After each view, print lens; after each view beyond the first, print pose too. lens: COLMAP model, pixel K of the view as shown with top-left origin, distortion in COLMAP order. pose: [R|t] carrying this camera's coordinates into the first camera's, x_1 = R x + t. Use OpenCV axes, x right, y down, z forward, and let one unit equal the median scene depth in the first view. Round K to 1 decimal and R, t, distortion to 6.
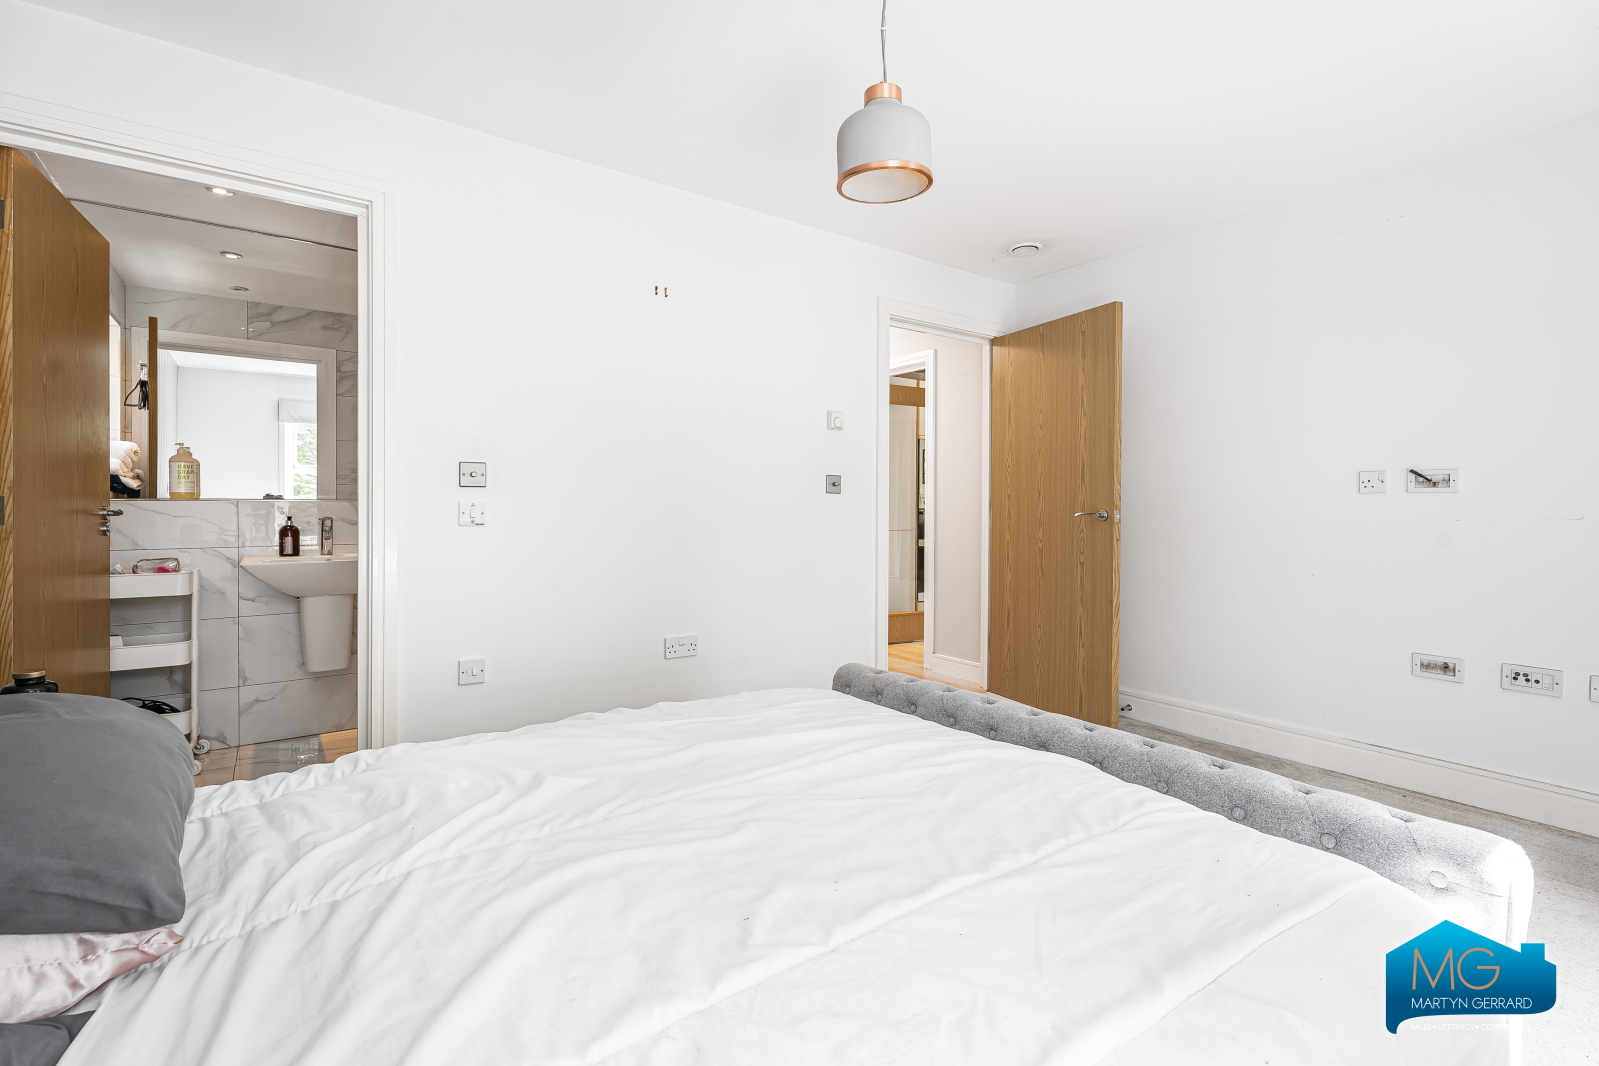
lens RADIAL K [[730.7, 0, 795.9], [0, 730.7, 527.5], [0, 0, 1]] dist [-0.003577, -0.001158]
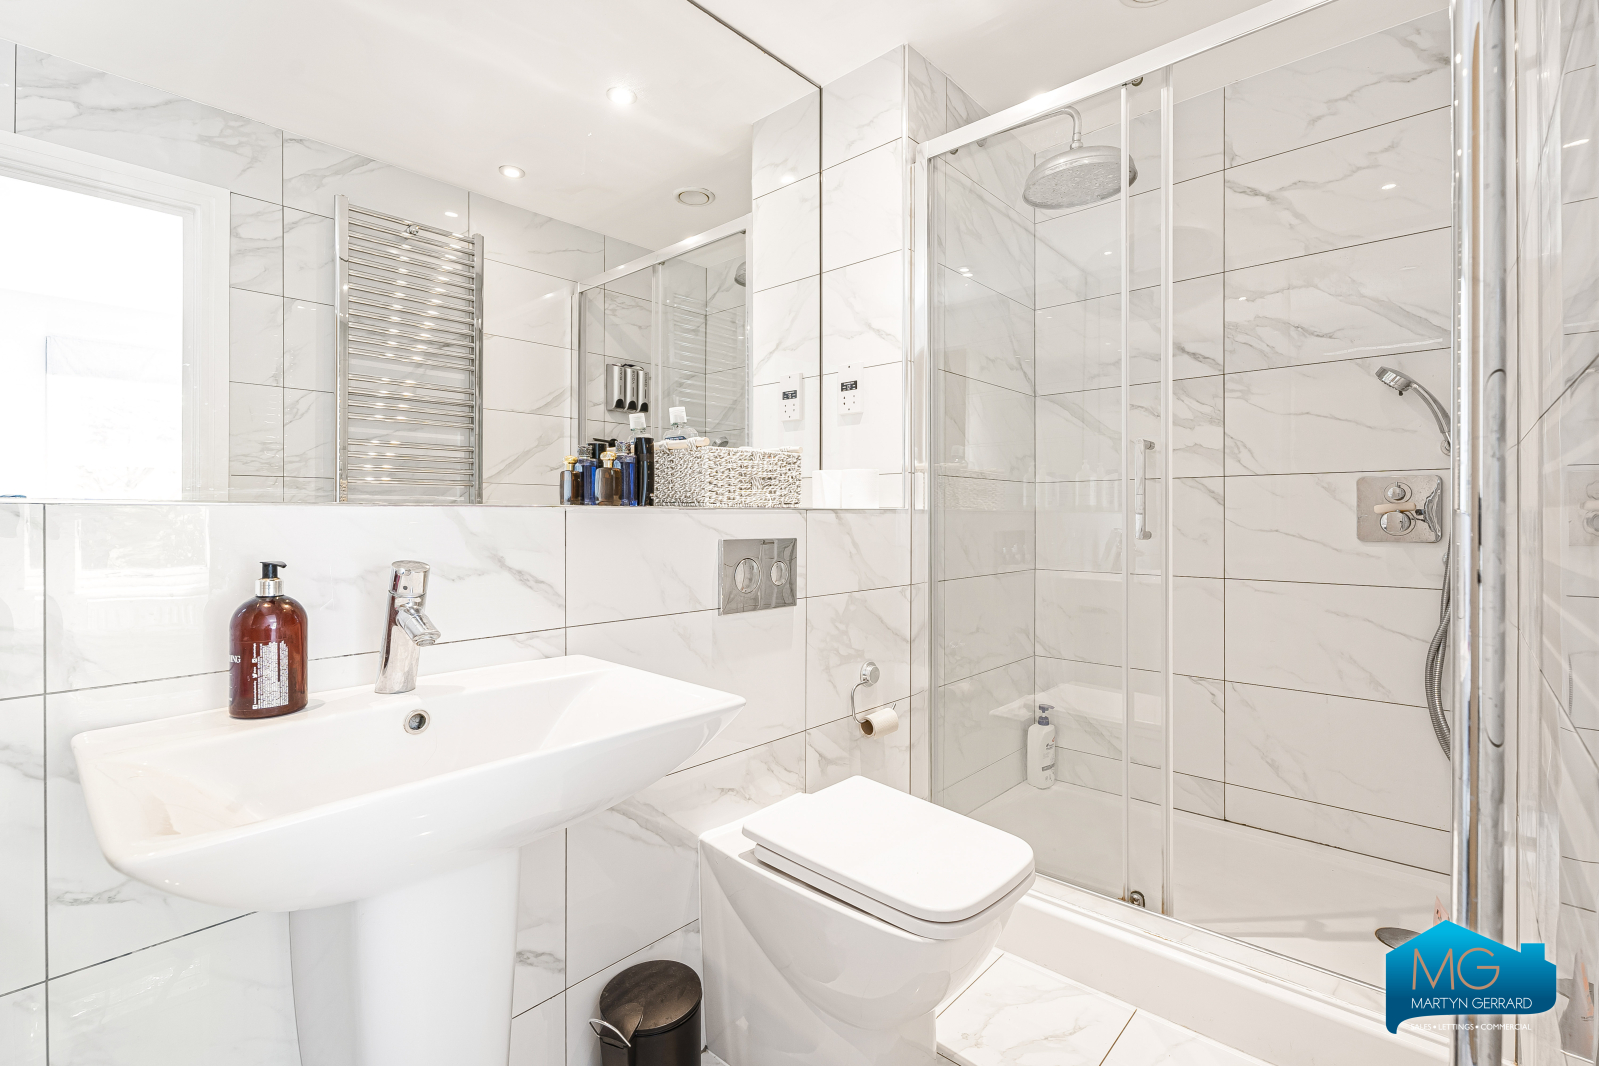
lens RADIAL K [[730.7, 0, 802.3], [0, 730.7, 522.7], [0, 0, 1]] dist [-0.003577, -0.001158]
pose [[0.977320, -0.006926, 0.211654, -0.382049], [0.009185, 0.999911, -0.009689, -0.017667], [-0.211568, 0.011414, 0.977297, 0.475641]]
